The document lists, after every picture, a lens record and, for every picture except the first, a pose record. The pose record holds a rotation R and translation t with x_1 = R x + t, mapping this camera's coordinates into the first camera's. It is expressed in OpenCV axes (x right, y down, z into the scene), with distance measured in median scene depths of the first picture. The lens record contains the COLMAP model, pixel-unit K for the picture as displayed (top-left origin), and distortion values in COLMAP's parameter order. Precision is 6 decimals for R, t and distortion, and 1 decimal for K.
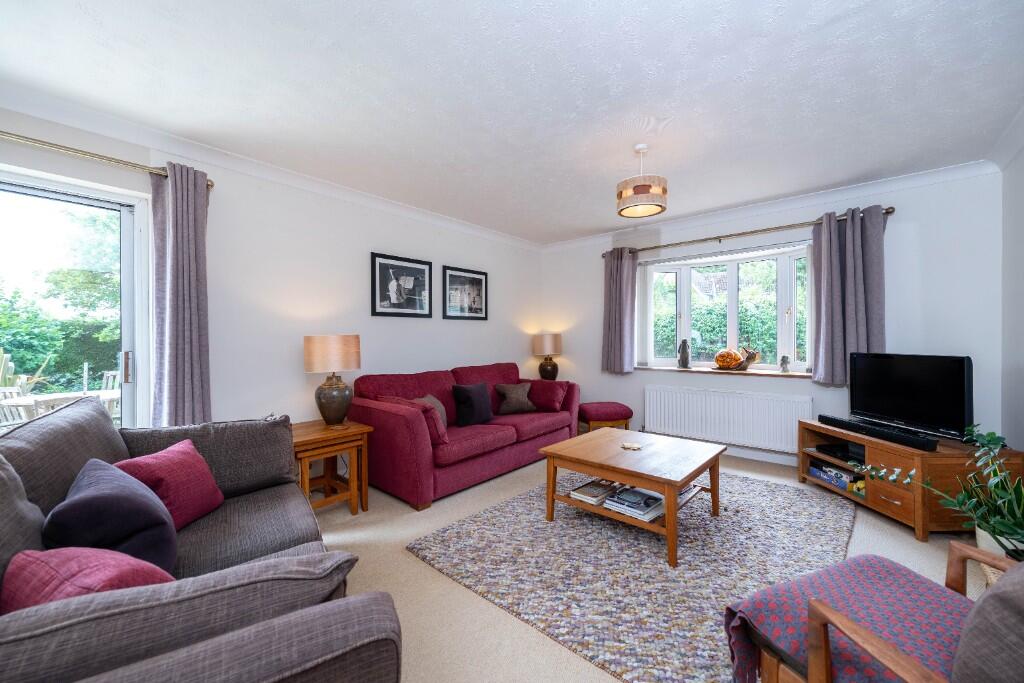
lens RADIAL K [[403.7, 0, 512.0], [0, 403.7, 341.5], [0, 0, 1]] dist [0.000212, 0.000017]
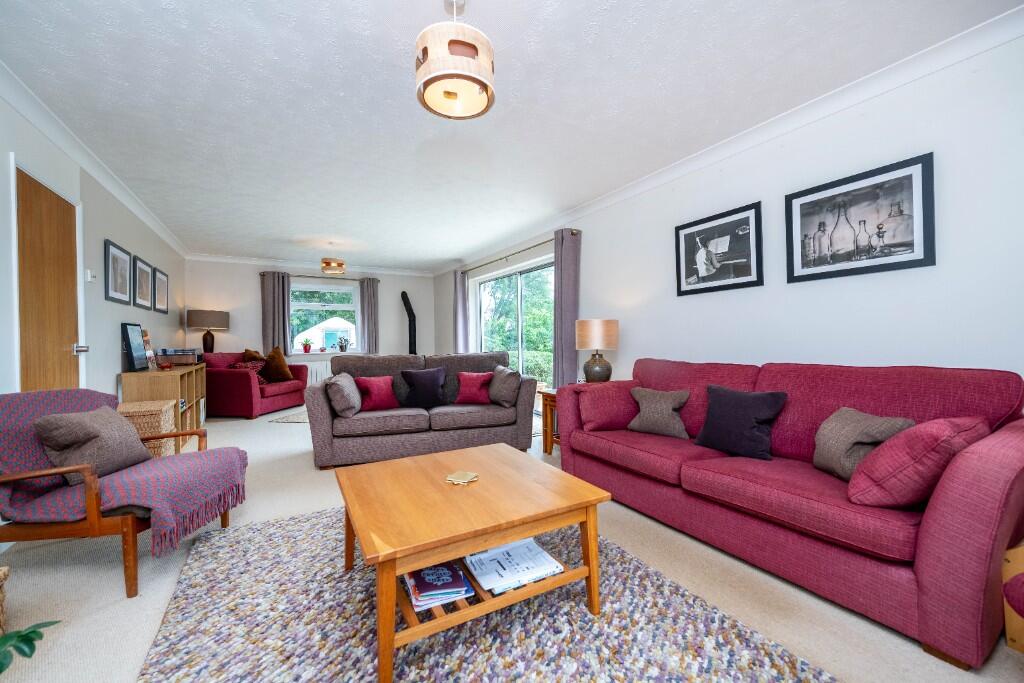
lens RADIAL K [[403.7, 0, 512.0], [0, 403.7, 341.5], [0, 0, 1]] dist [0.000212, 0.000017]
pose [[-0.327323, 0.005217, -0.944898, 0.601021], [0.001815, 0.999986, 0.004892, 0.031682], [0.944911, -0.000113, -0.327328, 0.890931]]
